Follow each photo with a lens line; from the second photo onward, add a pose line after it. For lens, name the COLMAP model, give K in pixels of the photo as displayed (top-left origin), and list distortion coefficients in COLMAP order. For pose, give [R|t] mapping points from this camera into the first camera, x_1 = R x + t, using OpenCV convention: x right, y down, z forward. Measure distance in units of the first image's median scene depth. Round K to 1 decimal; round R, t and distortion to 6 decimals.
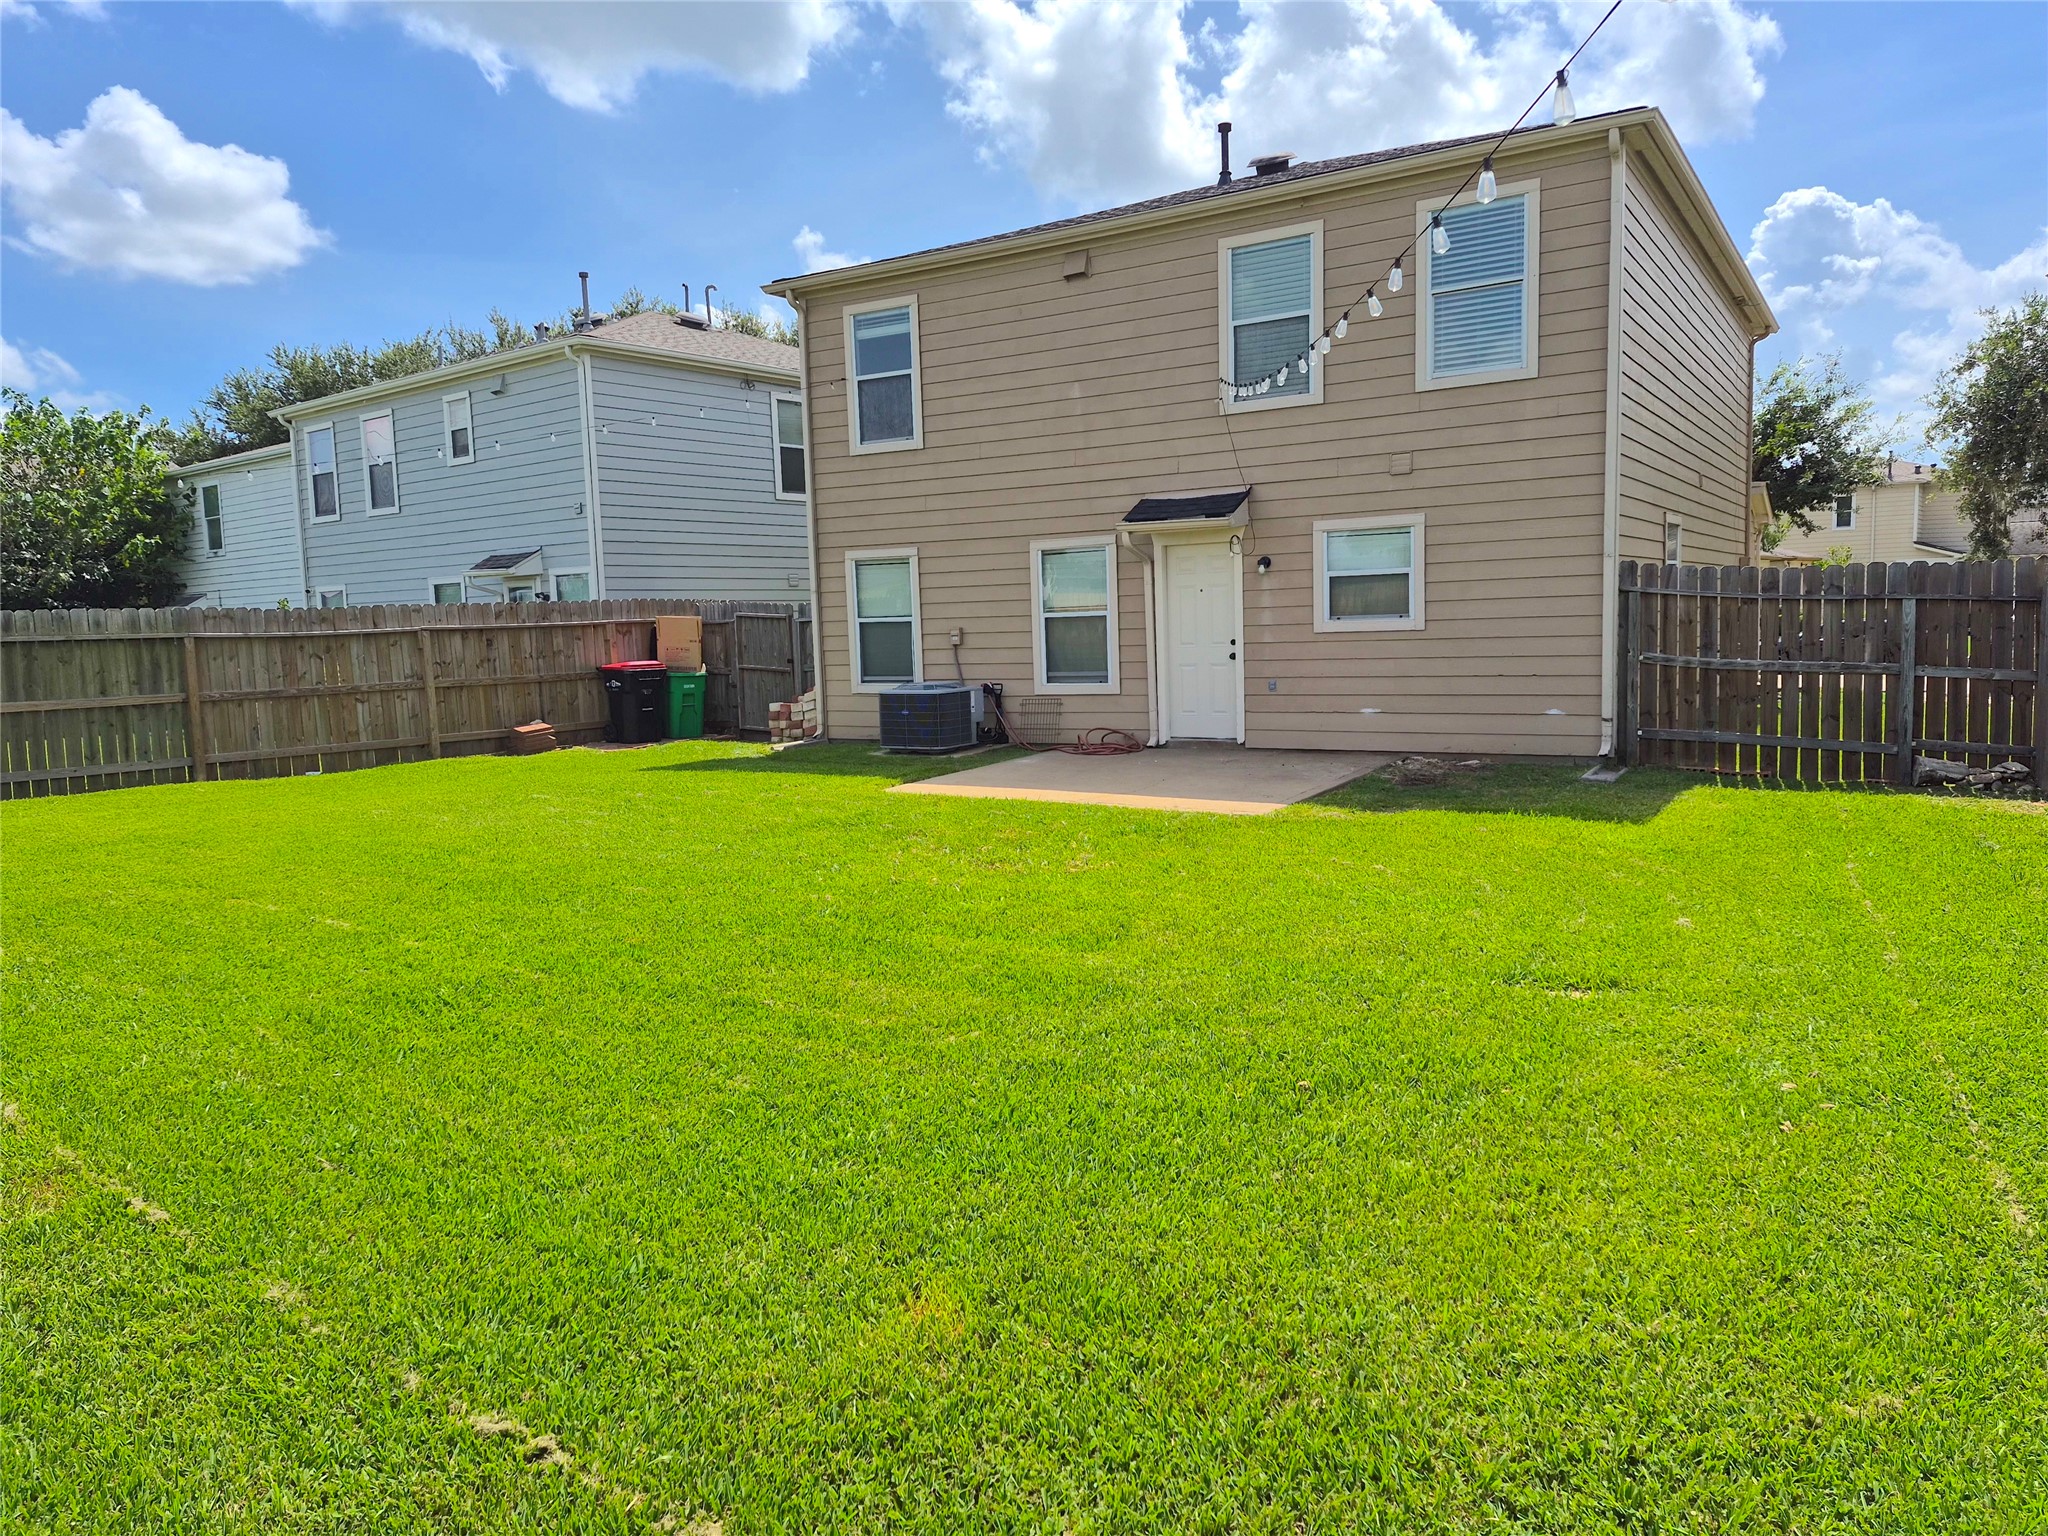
lens RADIAL K [[1394.2, 0, 1023.7], [0, 1394.2, 755.6], [0, 0, 1]] dist [0.000640, -0.000101]
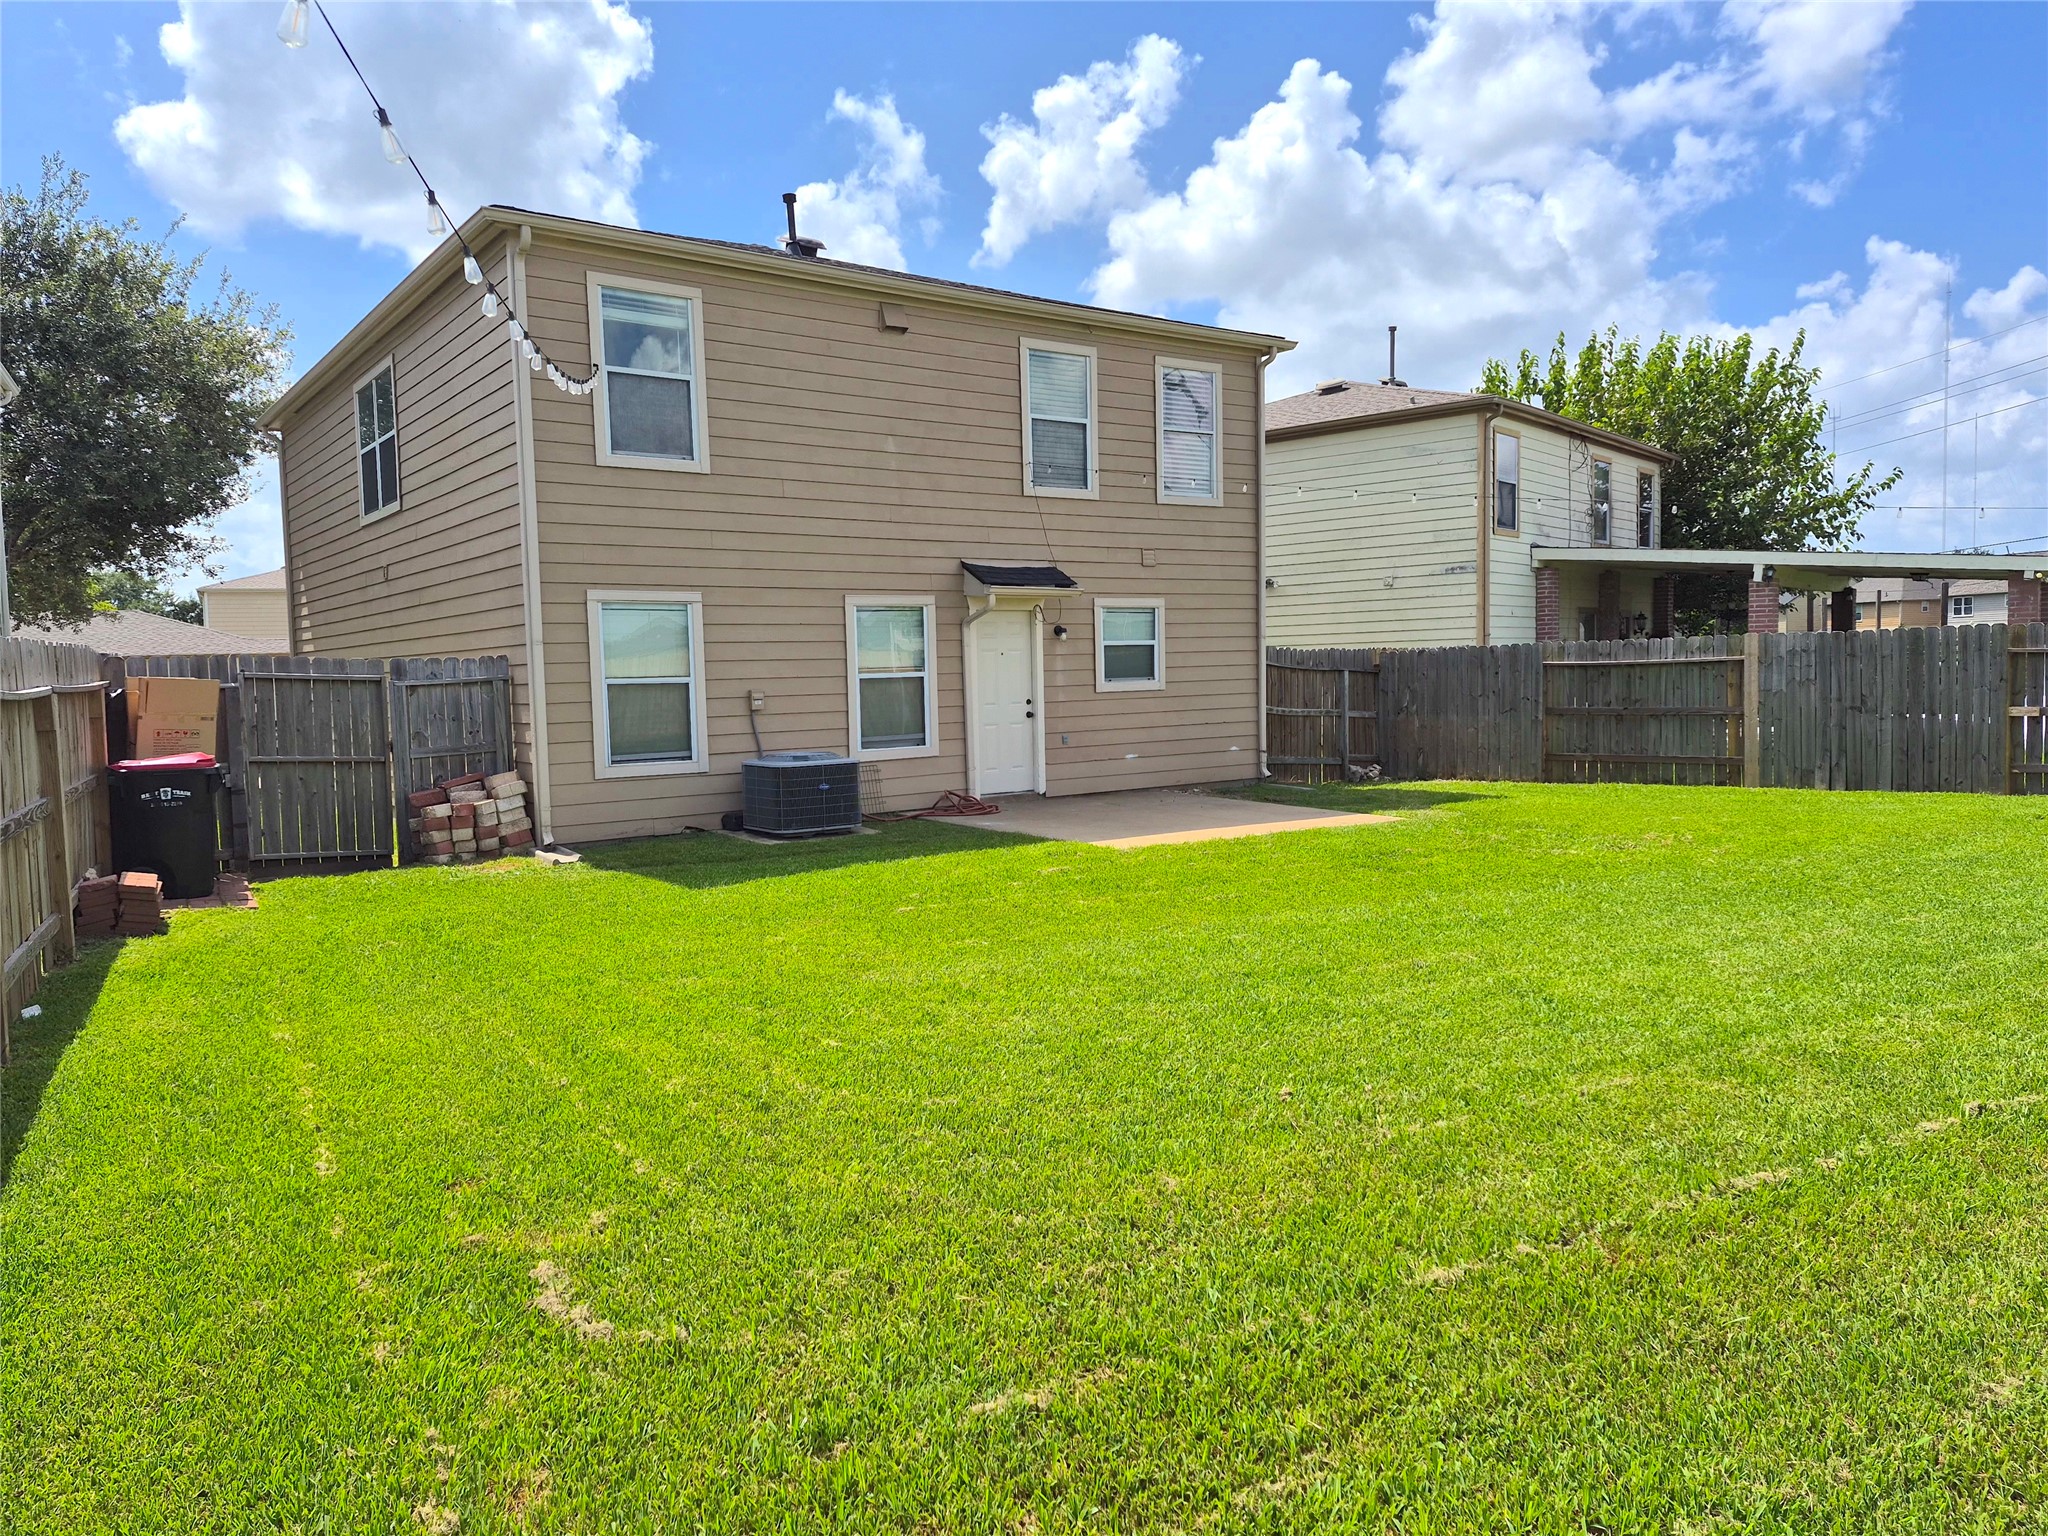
lens RADIAL K [[1394.2, 0, 1023.8], [0, 1394.2, 771.1], [0, 0, 1]] dist [0.000640, -0.000101]
pose [[0.356193, -0.044394, 0.933357, -0.854456], [0.106225, 0.994319, 0.006756, -0.034136], [-0.928355, 0.096739, 0.358886, 0.599793]]
